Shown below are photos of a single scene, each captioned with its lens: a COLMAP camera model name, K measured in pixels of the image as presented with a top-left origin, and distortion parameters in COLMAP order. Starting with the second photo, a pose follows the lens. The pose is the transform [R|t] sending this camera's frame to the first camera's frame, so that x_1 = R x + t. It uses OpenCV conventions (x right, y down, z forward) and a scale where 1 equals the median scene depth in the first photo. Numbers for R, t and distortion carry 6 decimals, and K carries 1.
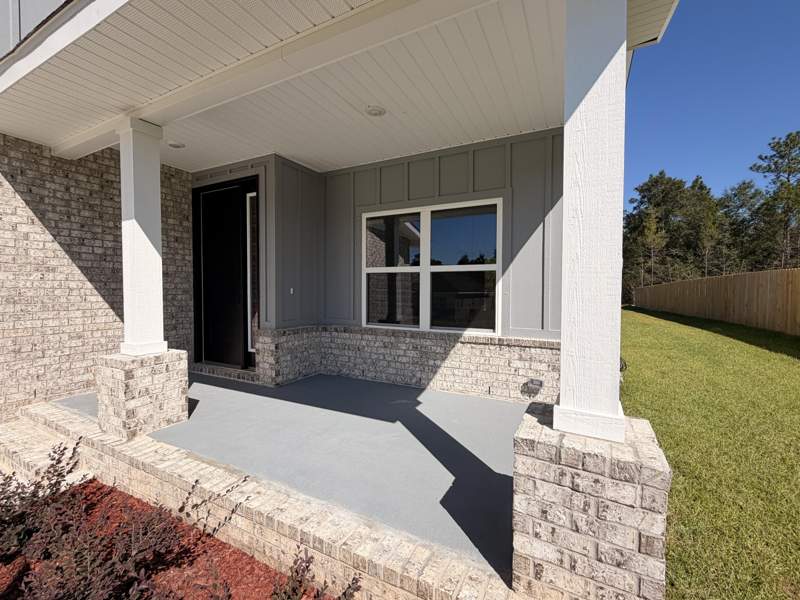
lens RADIAL K [[350.5, 0, 402.2], [0, 350.5, 300.2], [0, 0, 1]] dist [-0.002234, -0.000199]
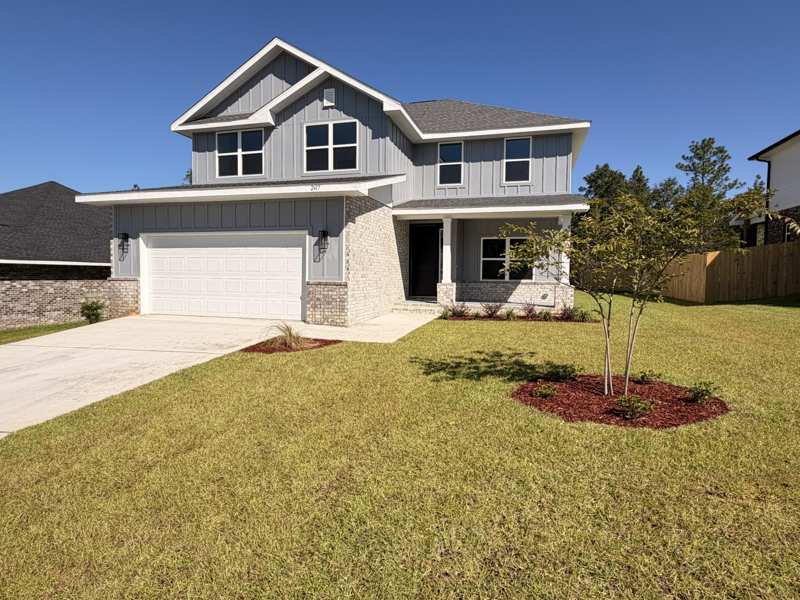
lens RADIAL K [[461.5, 0, 396.5], [0, 461.5, 304.4], [0, 0, 1]] dist [-0.006766, 0.002676]
pose [[0.980790, -0.008861, 0.194863, -1.454251], [0.002618, 0.999476, 0.032274, 0.145122], [-0.195047, -0.031144, 0.980299, -2.354377]]
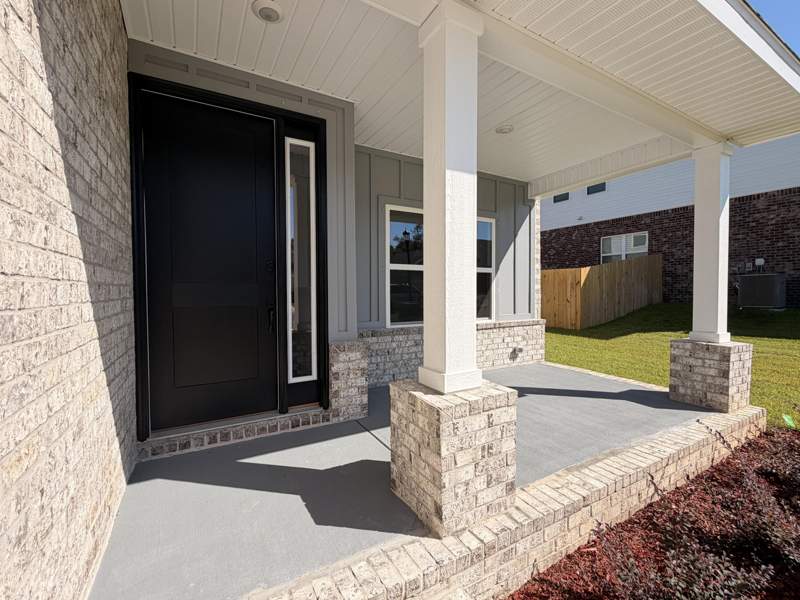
lens RADIAL K [[350.5, 0, 400.6], [0, 350.5, 301.4], [0, 0, 1]] dist [-0.002234, -0.000199]
pose [[0.536802, -0.039055, 0.842804, -0.893835], [0.020865, 0.999237, 0.033015, -0.023590], [-0.843450, -0.000137, 0.537207, 0.491405]]
